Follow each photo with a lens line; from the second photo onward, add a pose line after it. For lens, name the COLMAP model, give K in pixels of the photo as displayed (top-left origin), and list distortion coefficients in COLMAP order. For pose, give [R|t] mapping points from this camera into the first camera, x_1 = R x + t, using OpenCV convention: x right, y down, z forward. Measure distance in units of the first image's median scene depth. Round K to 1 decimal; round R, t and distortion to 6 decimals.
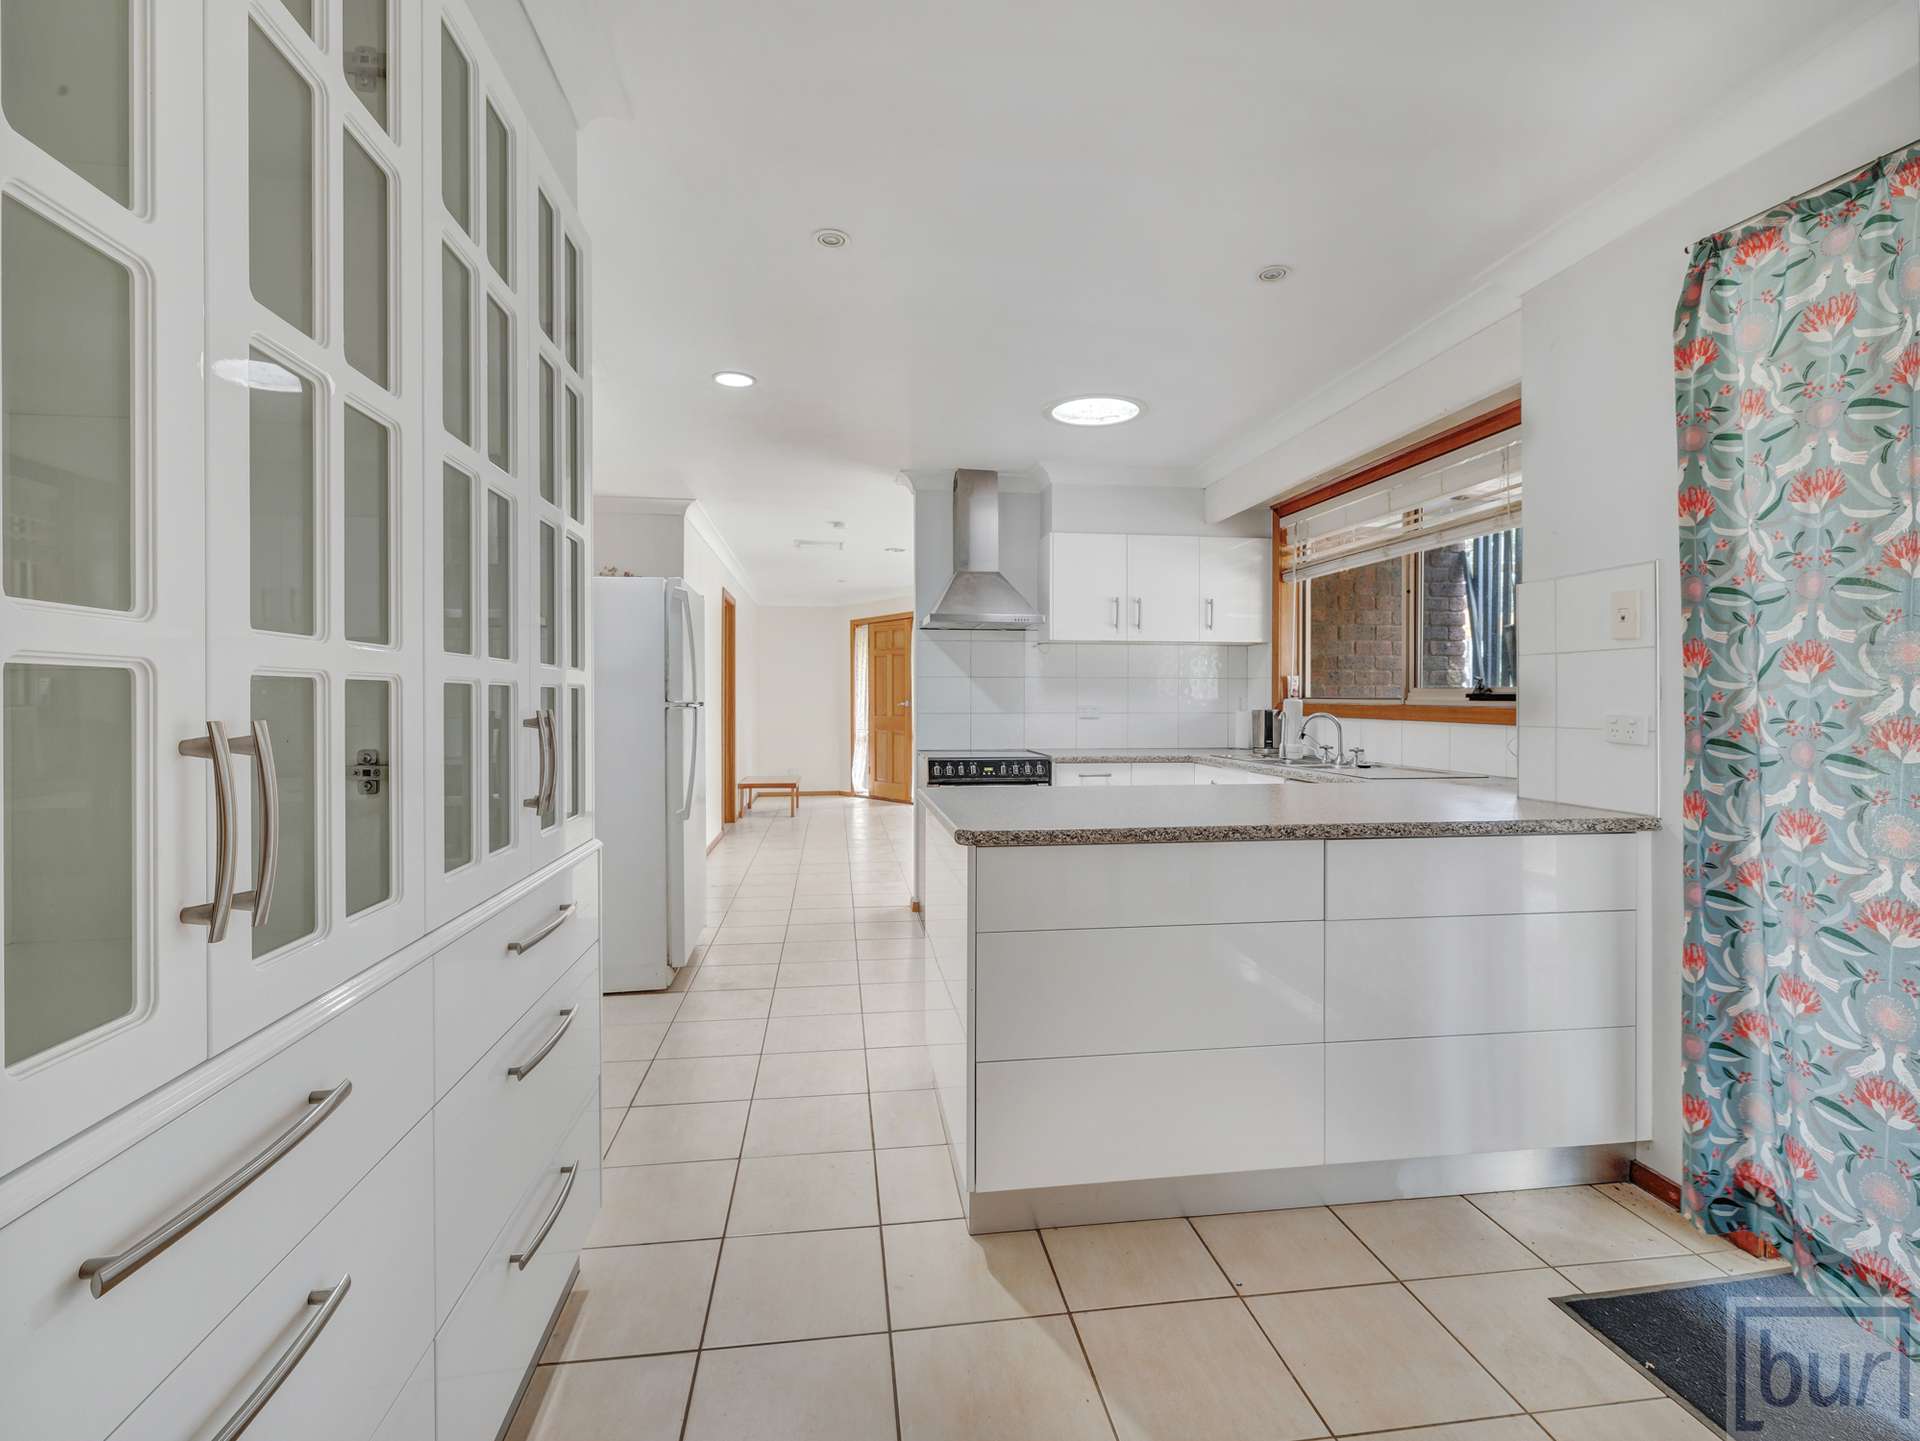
lens RADIAL K [[924.3, 0, 963.1], [0, 924.3, 711.0], [0, 0, 1]] dist [-0.000099, 0.000006]
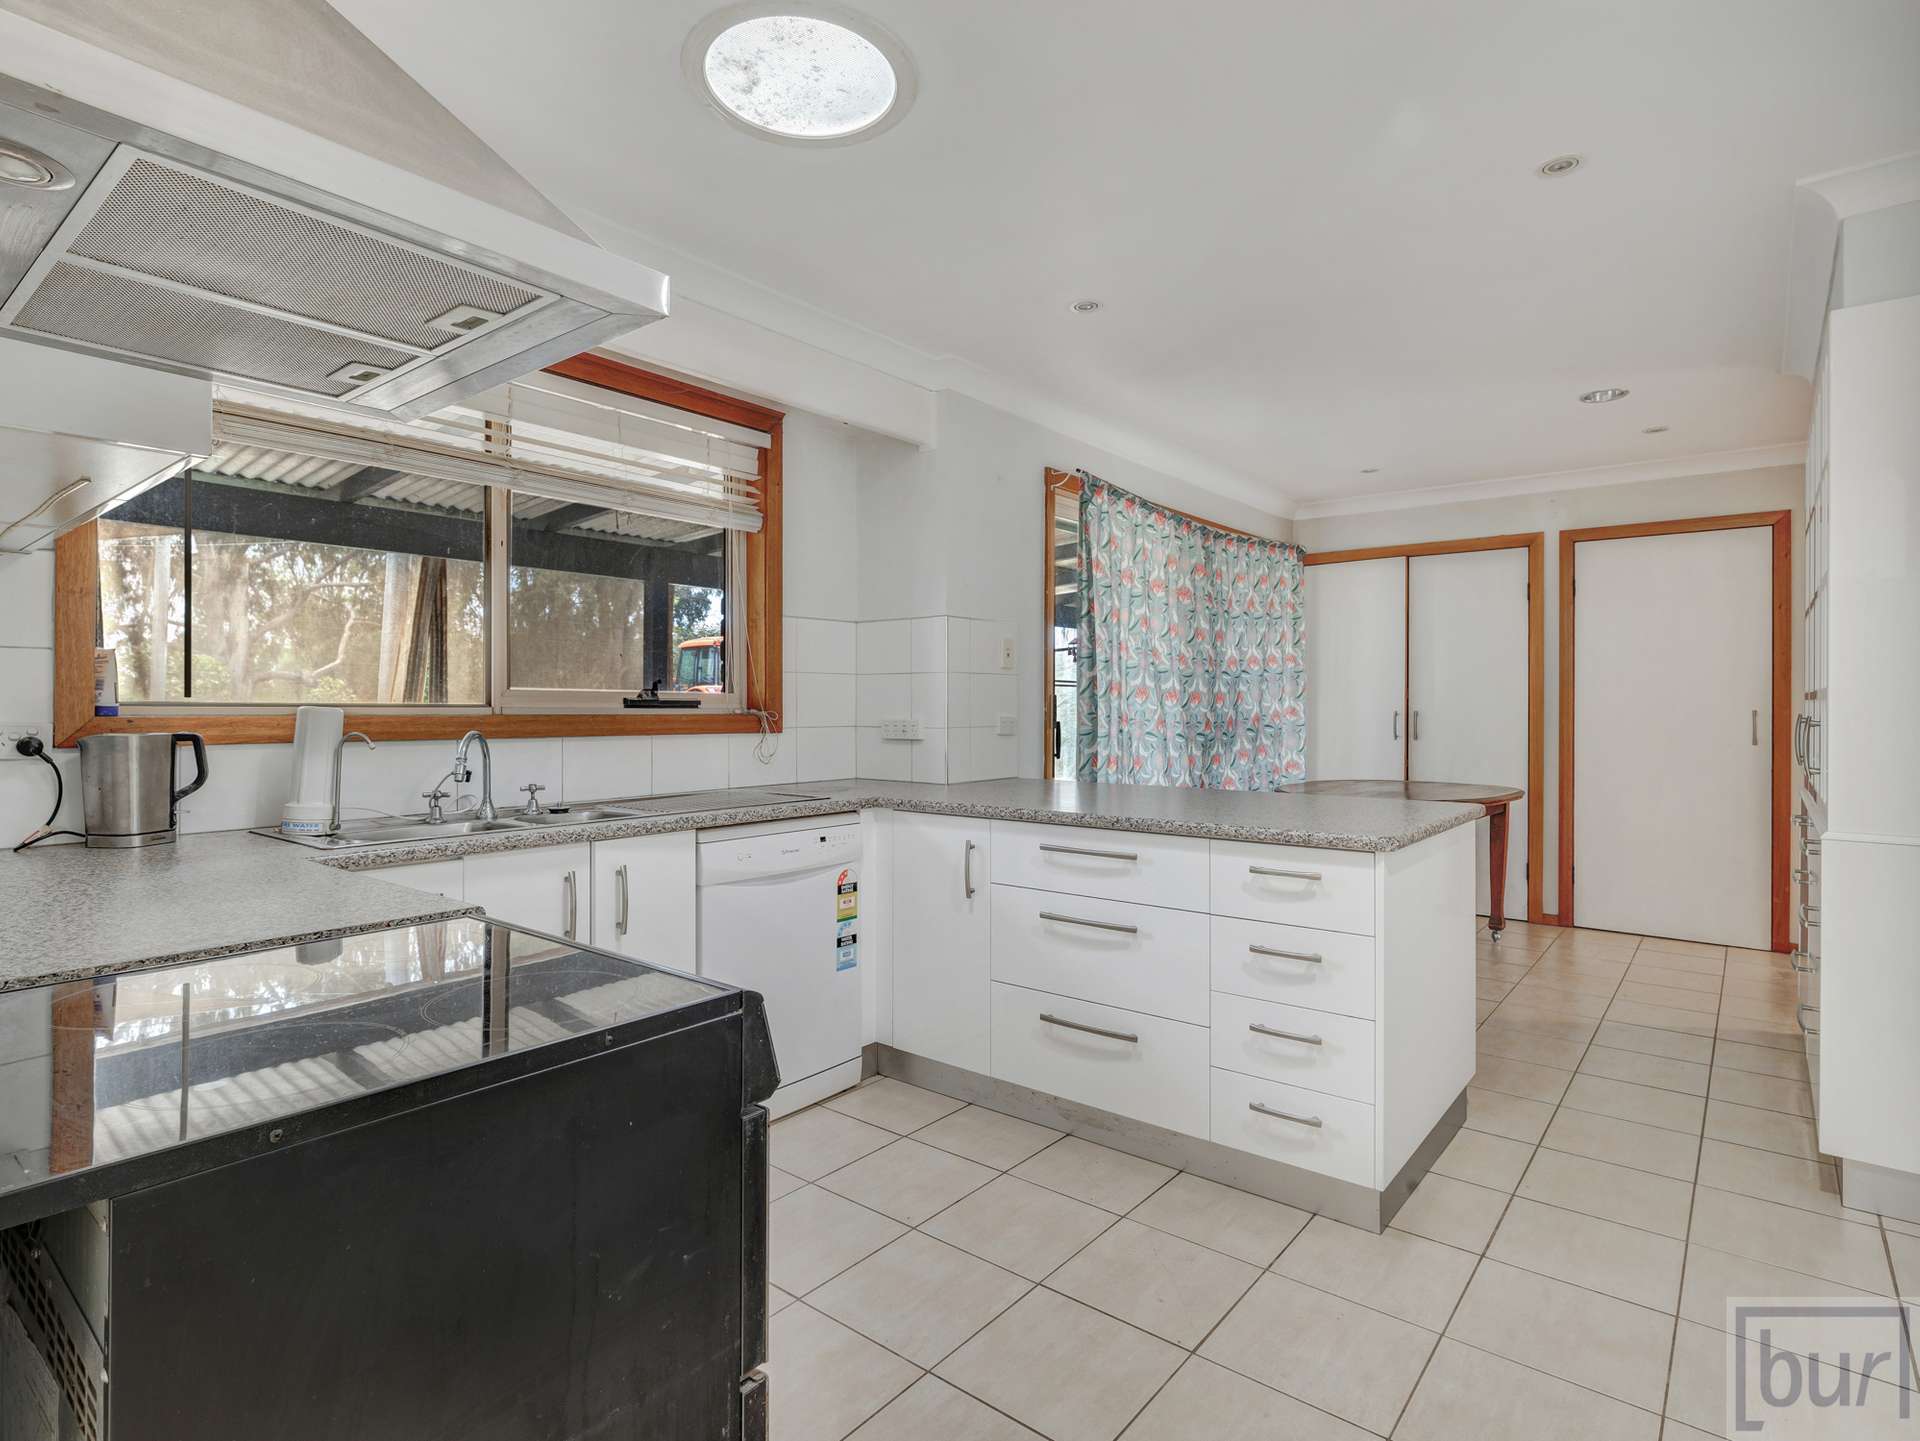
lens RADIAL K [[987.5, 0, 960.4], [0, 987.5, 716.0], [0, 0, 1]] dist [0.000285, 0.000003]
pose [[-0.690327, -0.001901, 0.723495, -0.314928], [0.005677, 0.999952, 0.008044, -0.010781], [-0.723475, 0.009660, -0.690283, 1.572619]]
